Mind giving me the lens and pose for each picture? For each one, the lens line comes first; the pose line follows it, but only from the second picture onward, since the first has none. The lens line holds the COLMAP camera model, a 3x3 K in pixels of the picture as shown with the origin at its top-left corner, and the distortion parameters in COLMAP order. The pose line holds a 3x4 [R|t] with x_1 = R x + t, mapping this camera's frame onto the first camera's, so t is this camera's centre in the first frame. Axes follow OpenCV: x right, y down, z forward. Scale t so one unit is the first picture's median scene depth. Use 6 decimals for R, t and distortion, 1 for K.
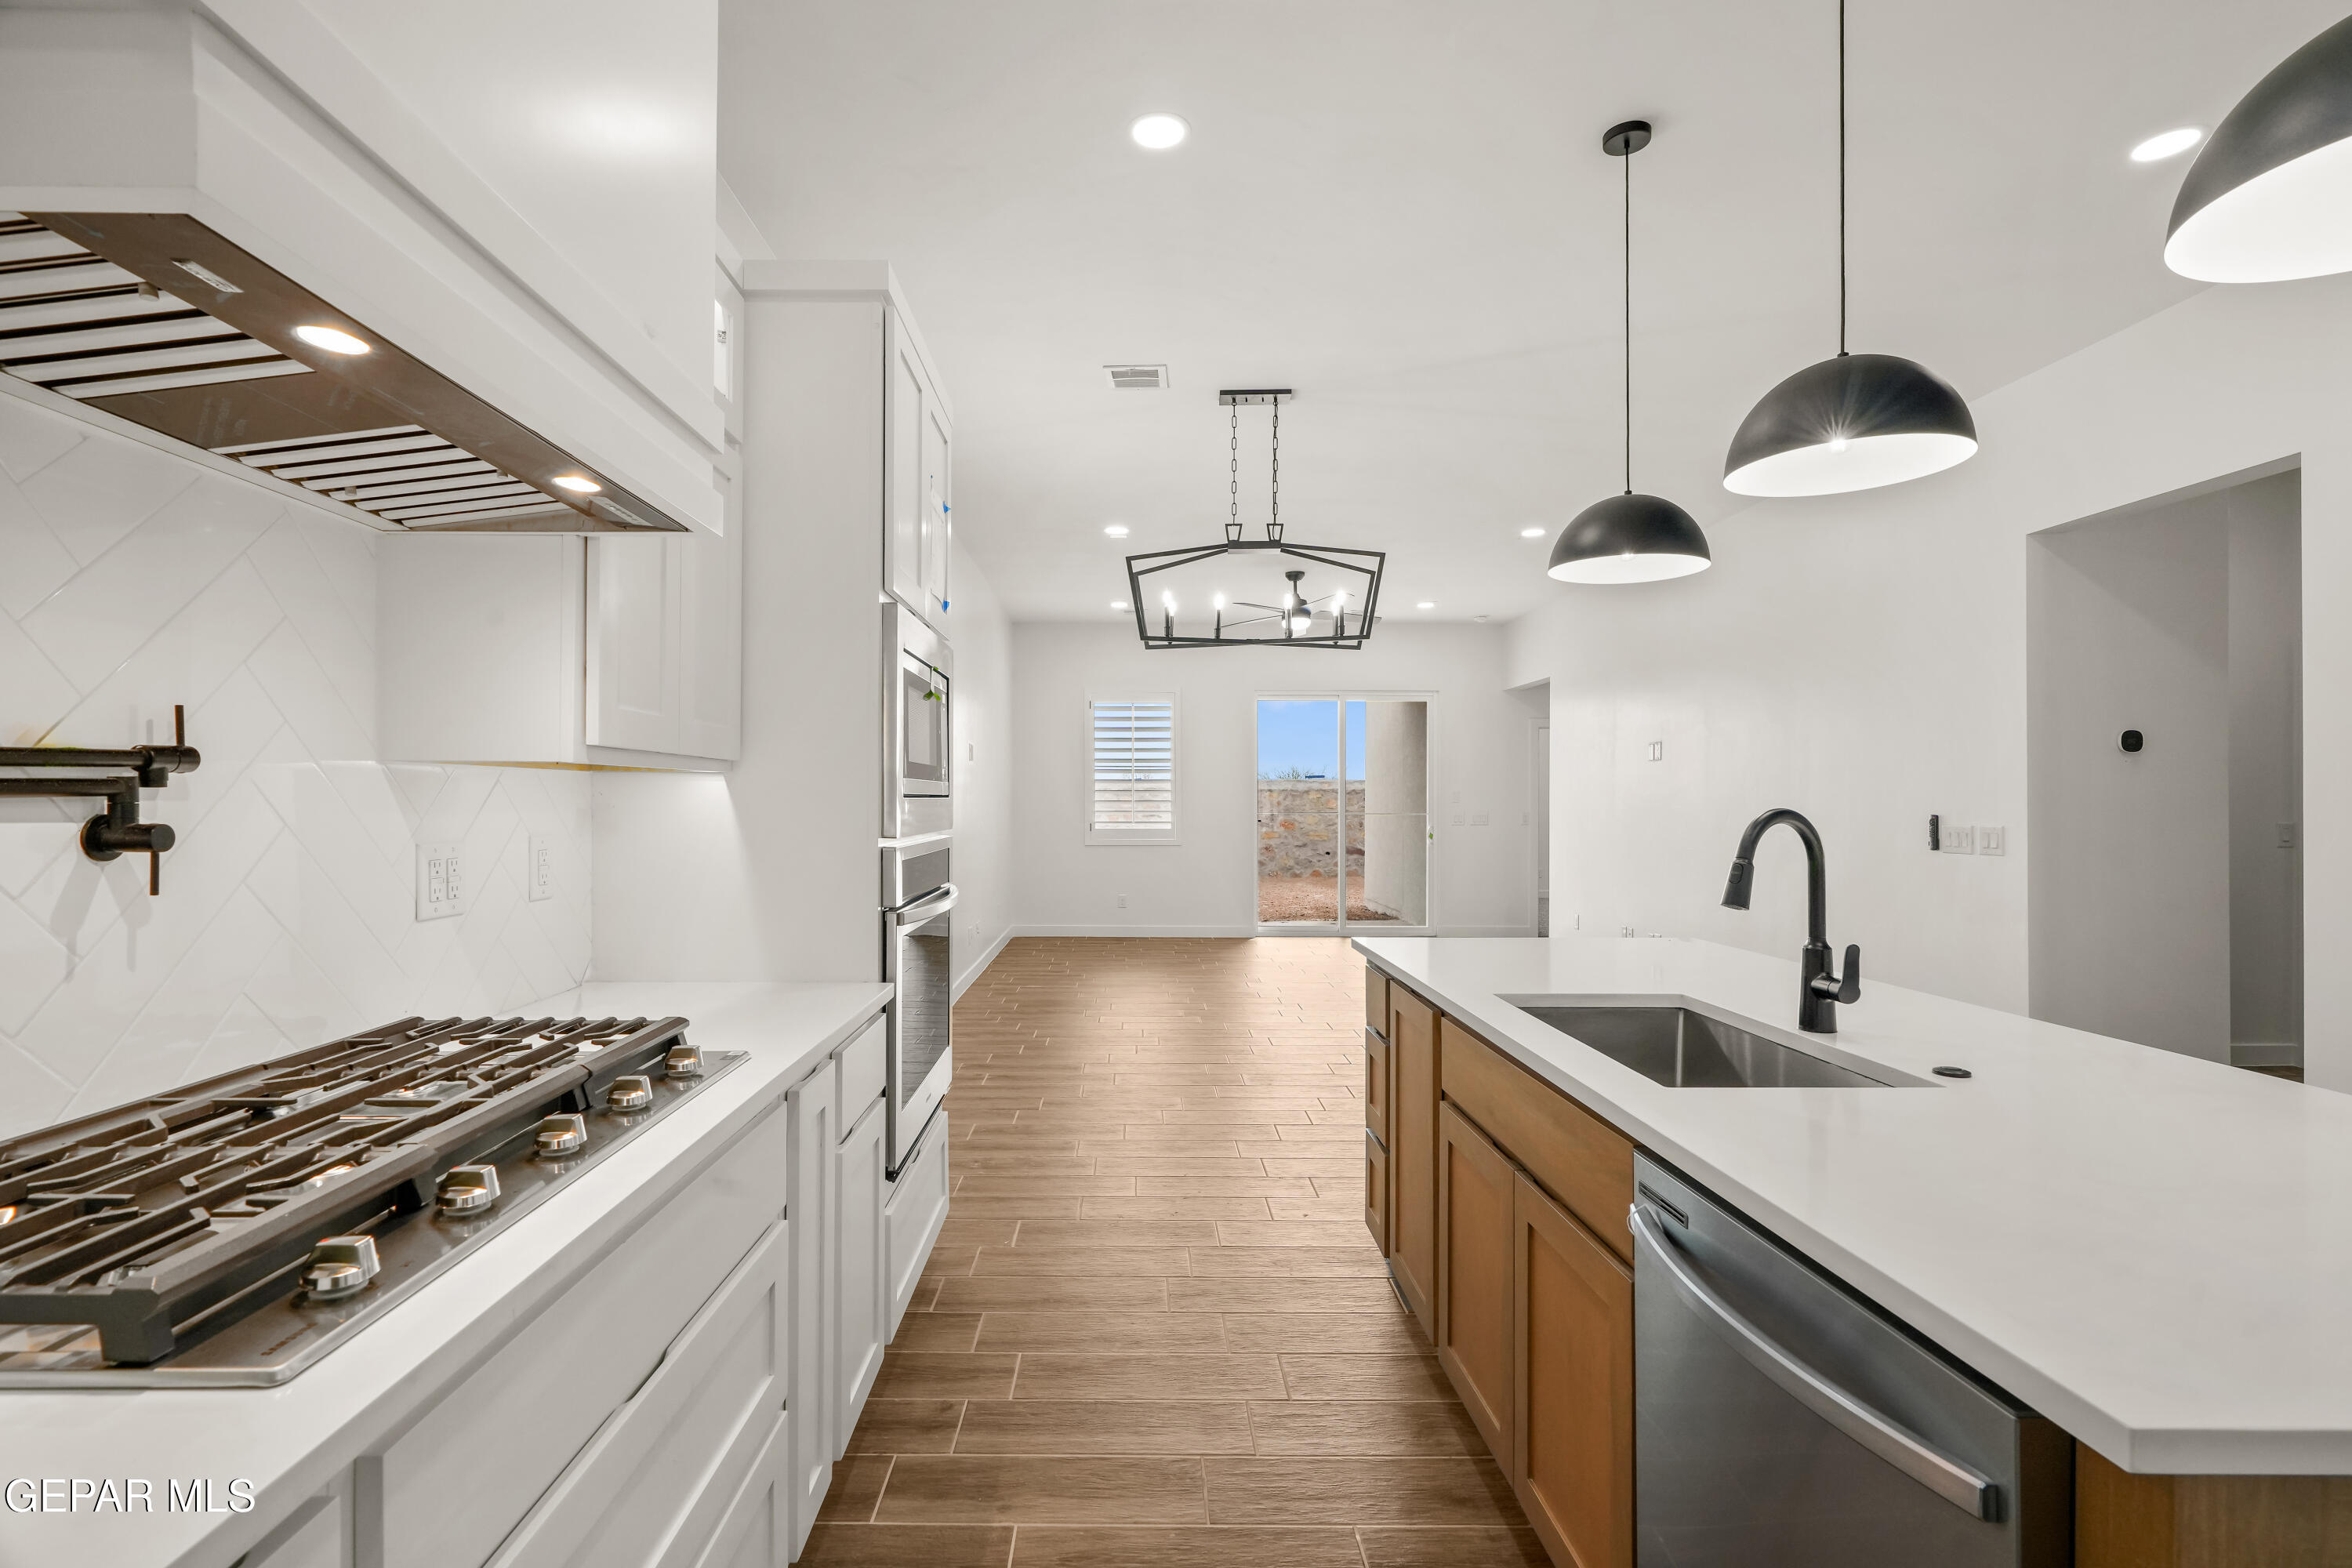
lens RADIAL K [[1101.7, 0, 1129.7], [0, 1101.7, 797.6], [0, 0, 1]] dist [-0.004169, 0.005102]
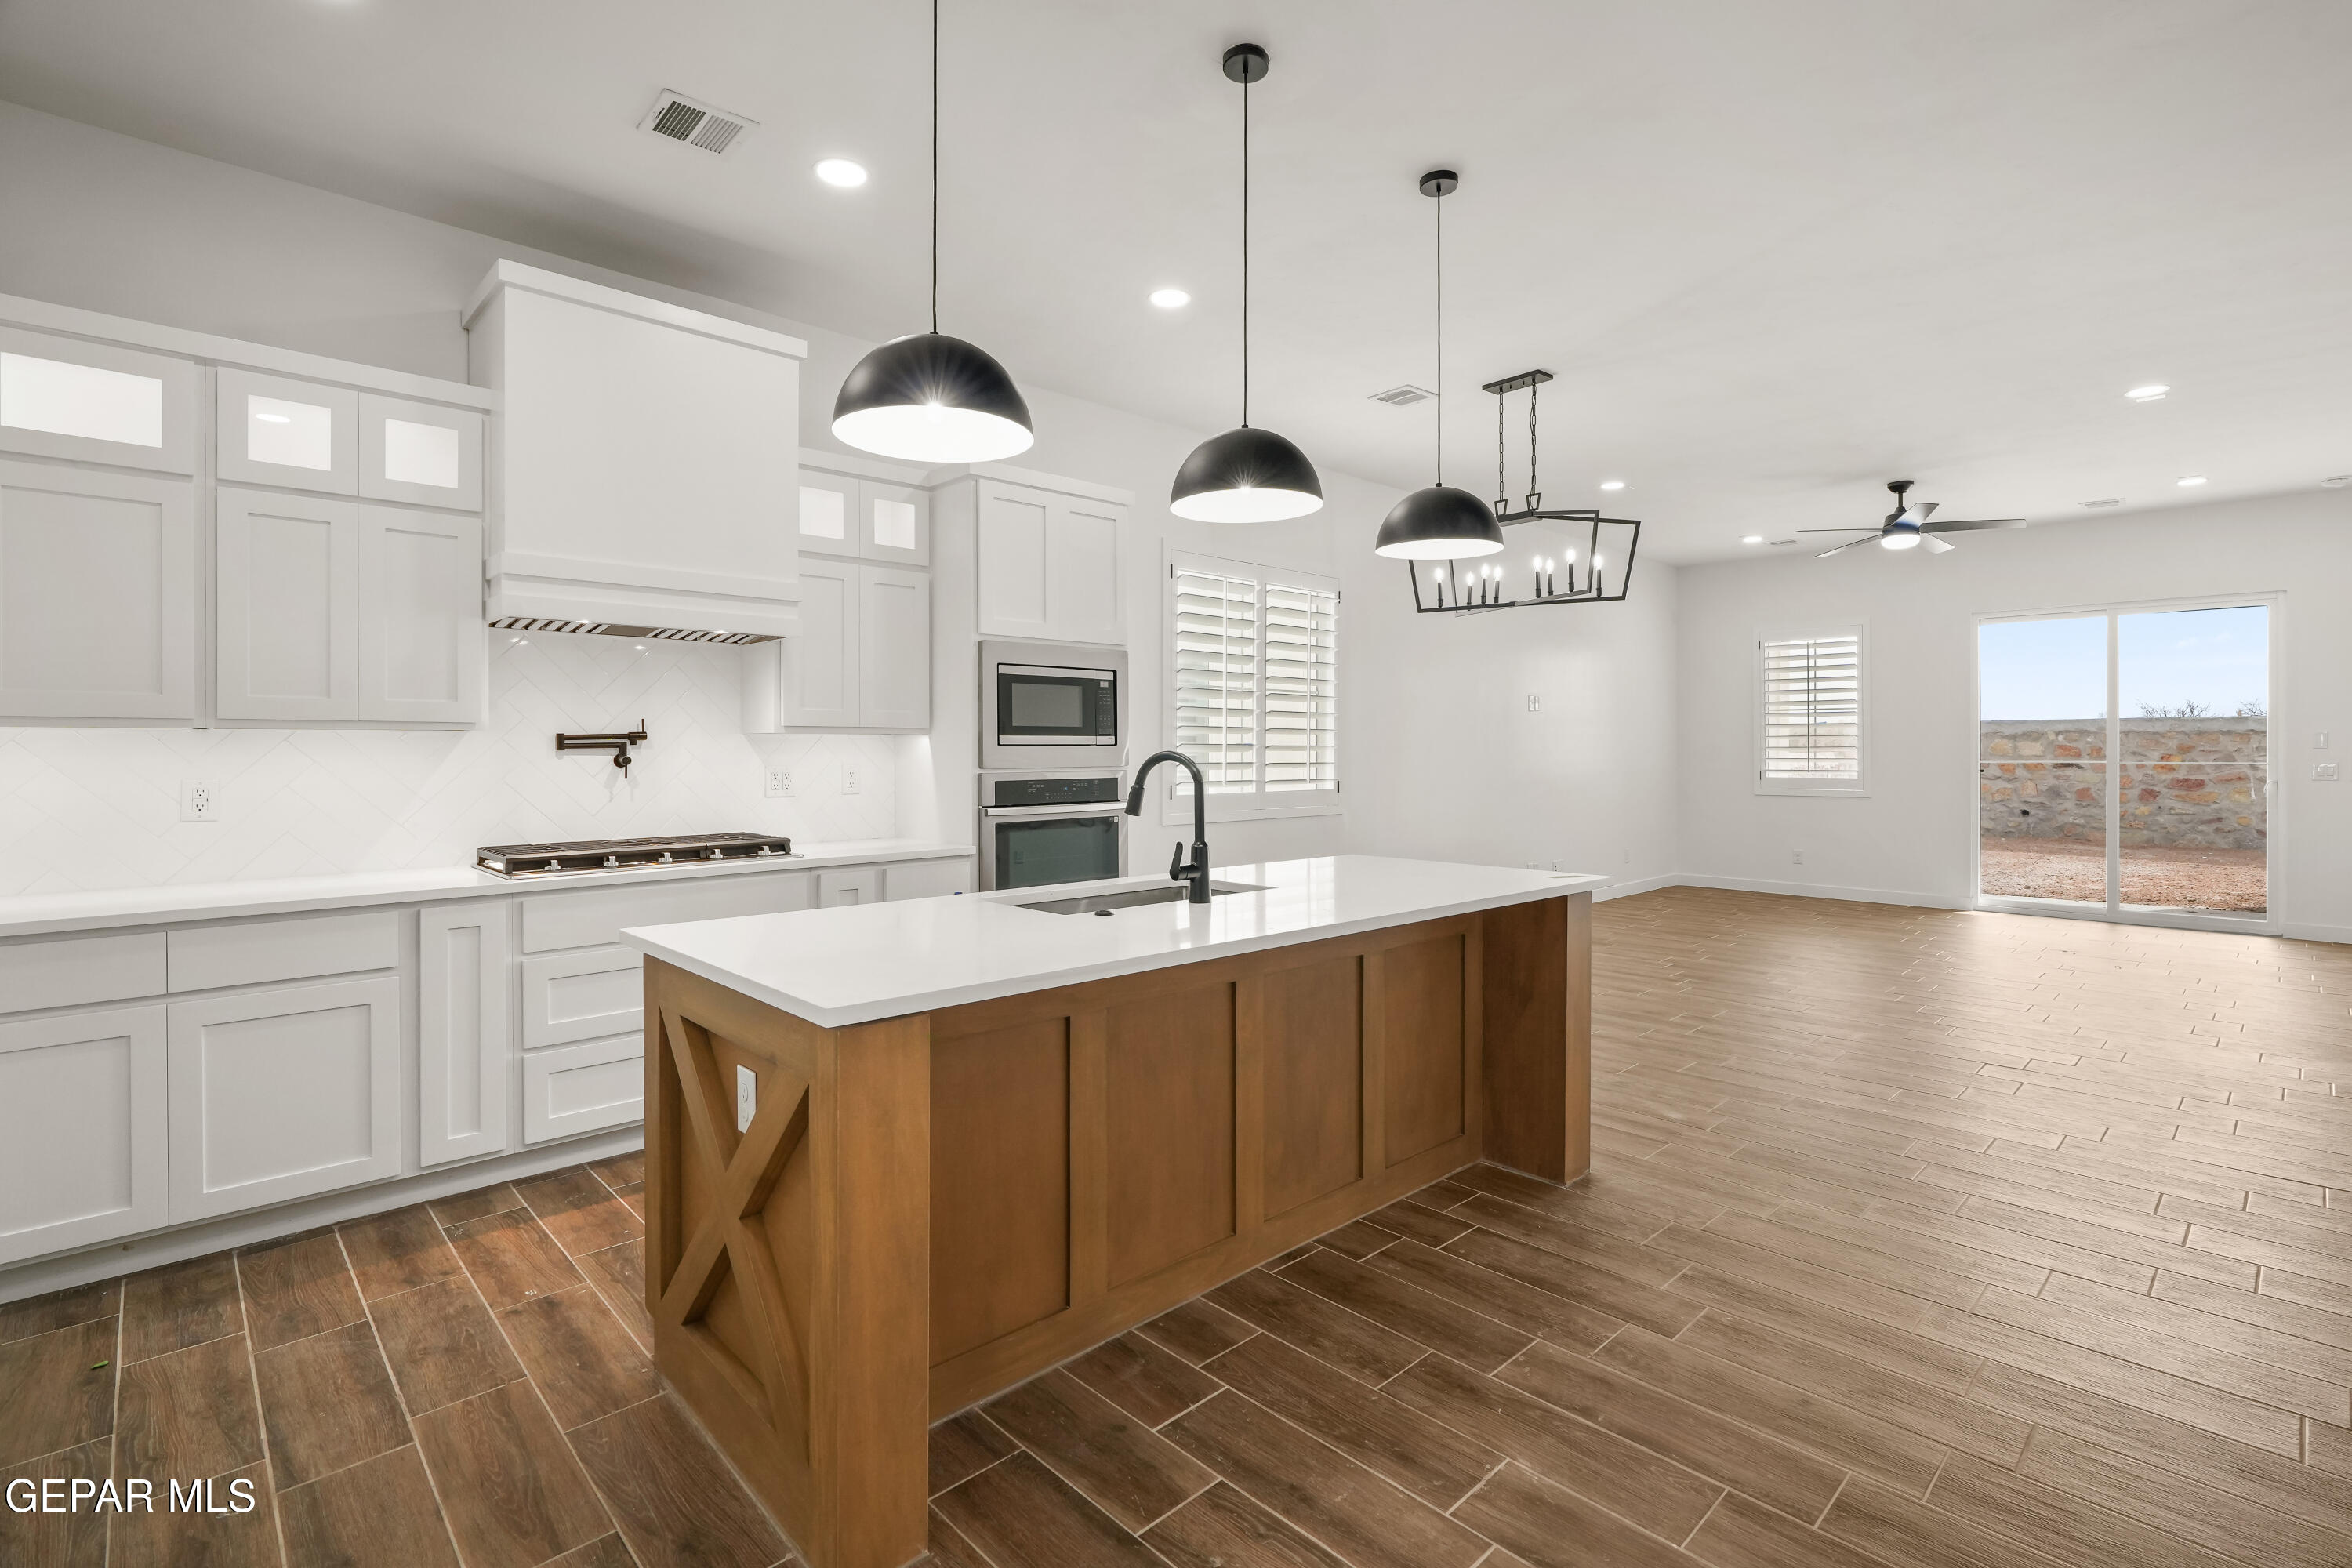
lens RADIAL K [[1098.2, 0, 1167.6], [0, 1098.2, 760.4], [0, 0, 1]] dist [0.004499, 0.000429]
pose [[0.686418, 0.003372, -0.727199, 0.930660], [0.005979, 0.999929, 0.010281, 0.004083], [0.727183, -0.011405, 0.686349, -0.025876]]
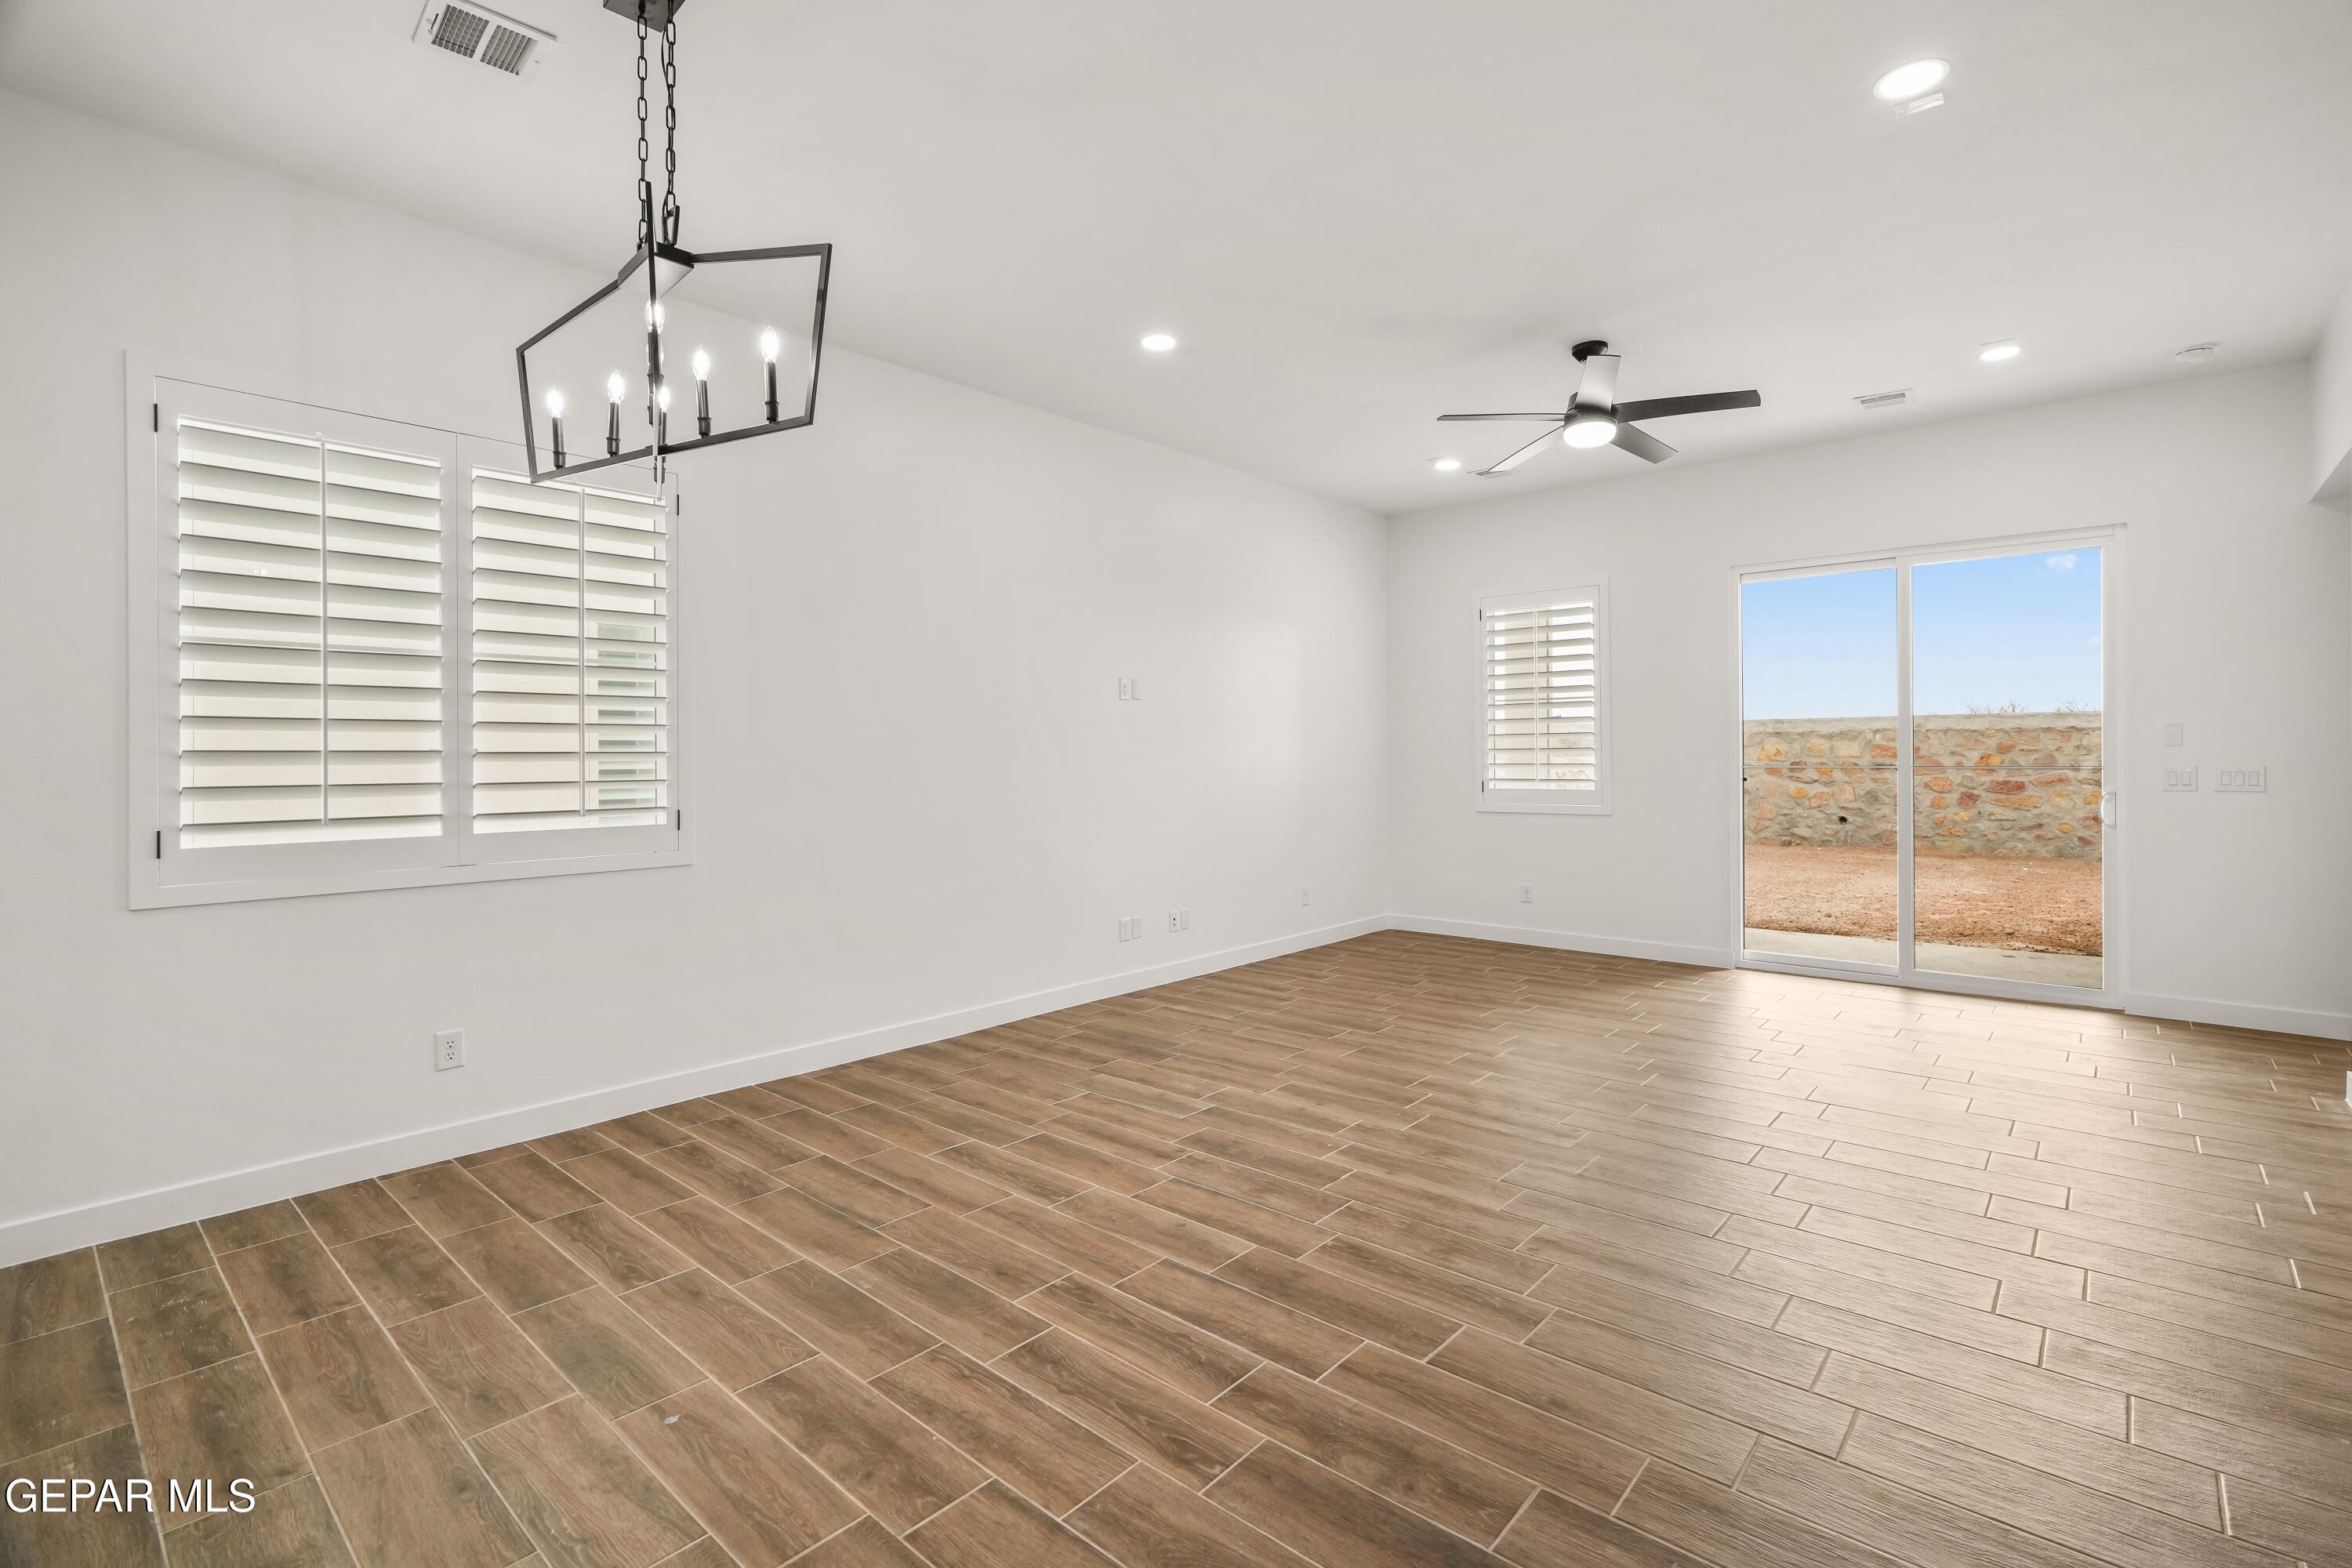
lens RADIAL K [[1053.1, 0, 1176.0], [0, 1053.1, 766.1], [0, 0, 1]] dist [-0.009933, 0.005260]
pose [[0.737464, -0.001130, -0.675385, 0.869848], [0.012535, 0.999849, 0.012015, 0.008740], [0.675270, -0.017327, 0.737367, 1.110778]]
